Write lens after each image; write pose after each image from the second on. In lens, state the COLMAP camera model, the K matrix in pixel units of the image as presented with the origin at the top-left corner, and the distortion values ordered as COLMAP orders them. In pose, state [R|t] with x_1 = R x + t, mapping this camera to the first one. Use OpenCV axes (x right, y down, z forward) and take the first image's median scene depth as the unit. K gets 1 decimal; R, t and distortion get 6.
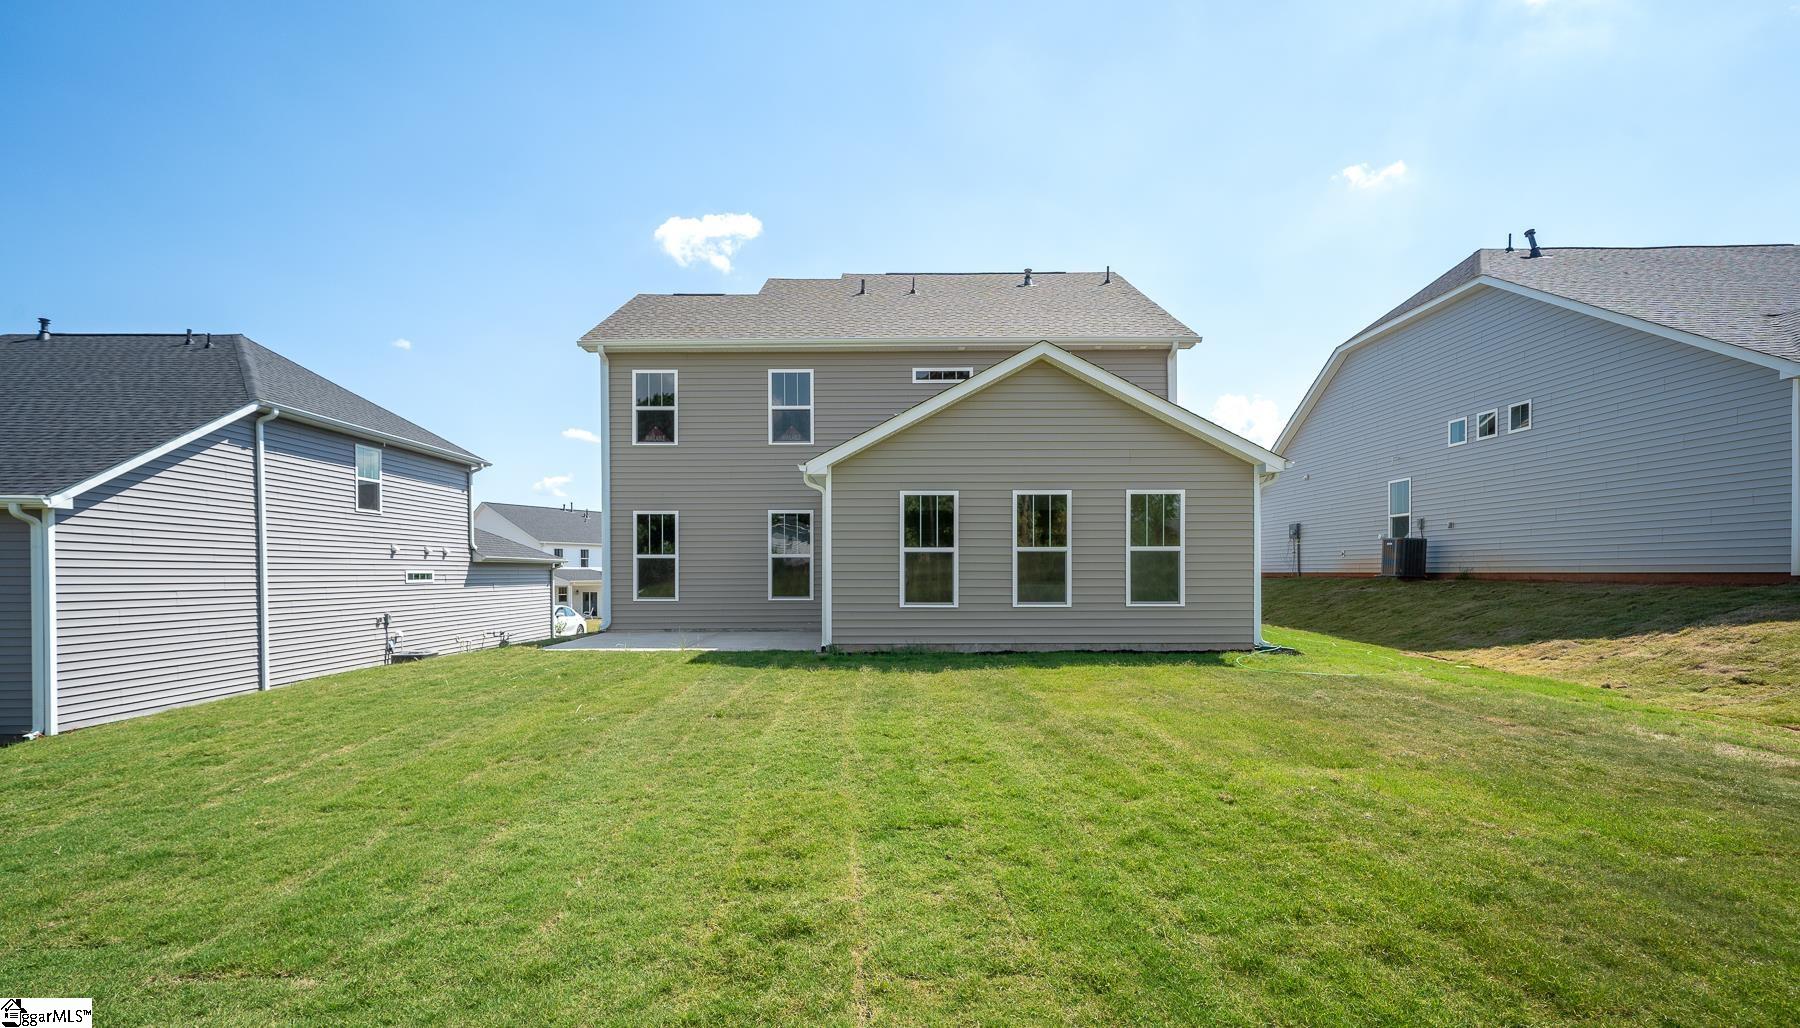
lens RADIAL K [[818.9, 0, 900.0], [0, 818.9, 602.7], [0, 0, 1]] dist [0.003462, -0.000403]
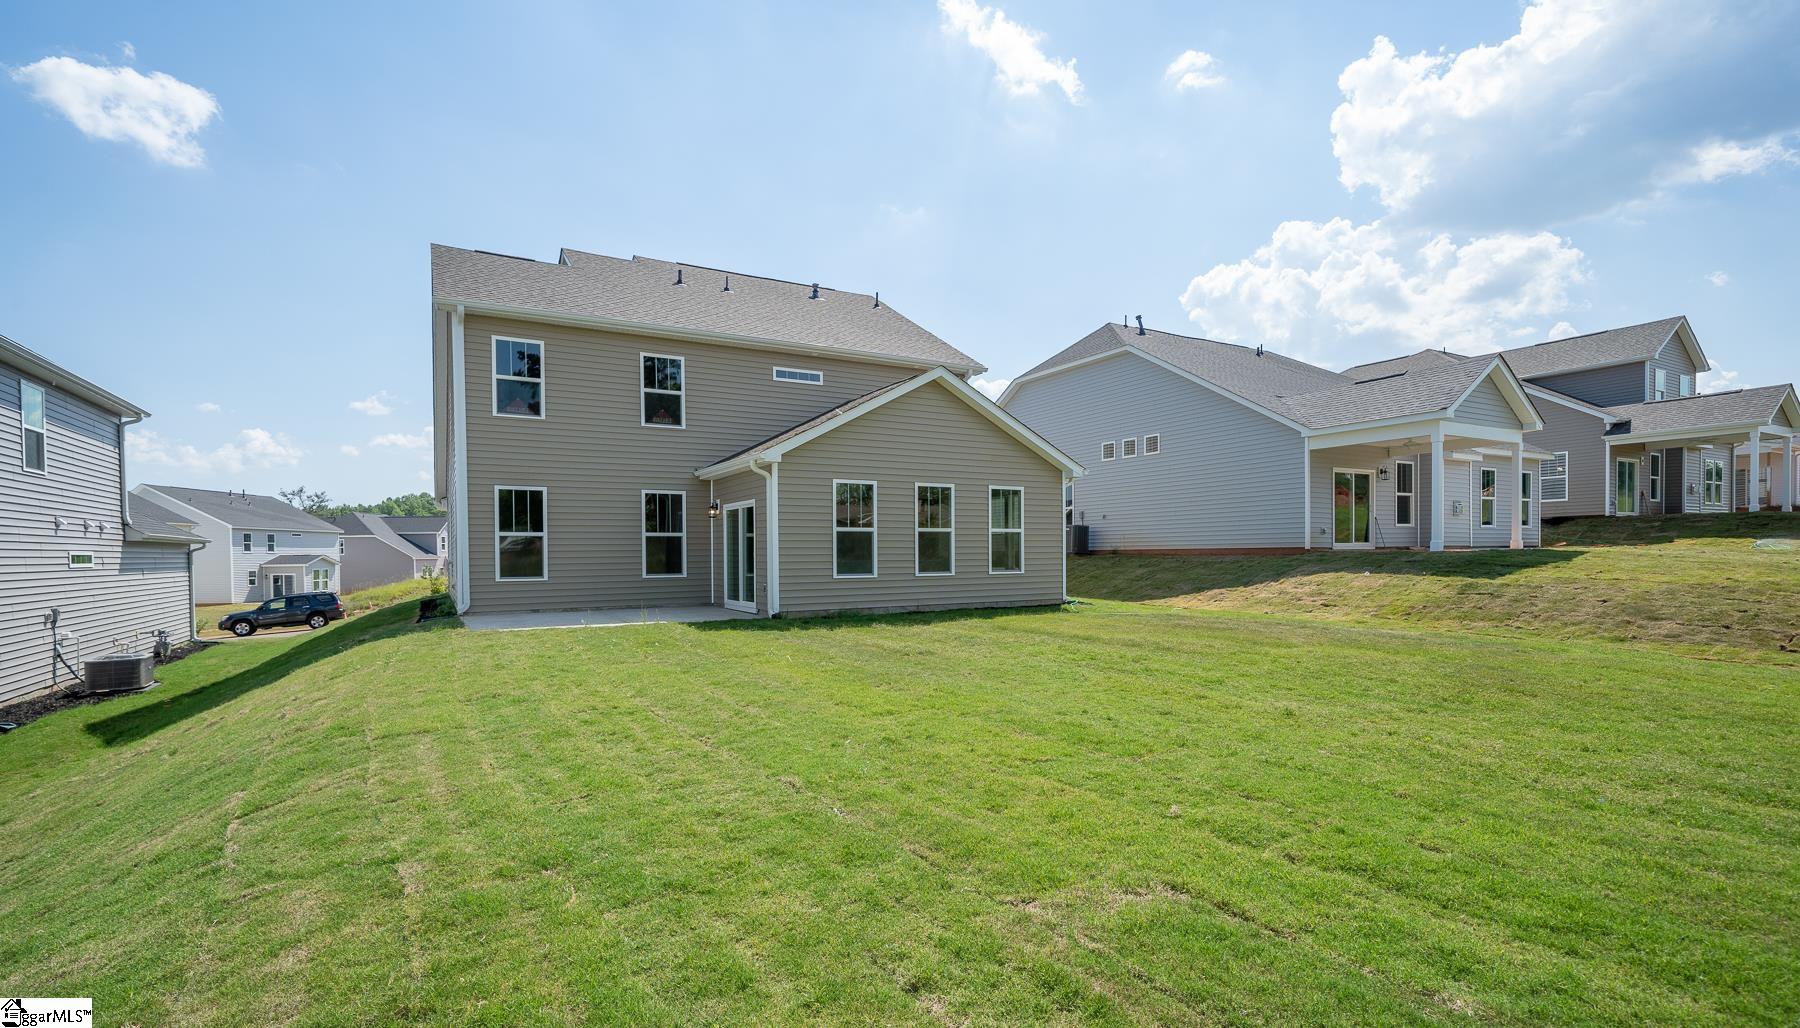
lens RADIAL K [[818.9, 0, 900.0], [0, 818.9, 602.7], [0, 0, 1]] dist [0.003462, -0.000403]
pose [[0.859777, -0.035330, 0.509446, -0.409485], [0.026002, 0.999339, 0.025420, 0.010742], [-0.510007, -0.008609, 0.860127, -0.048905]]
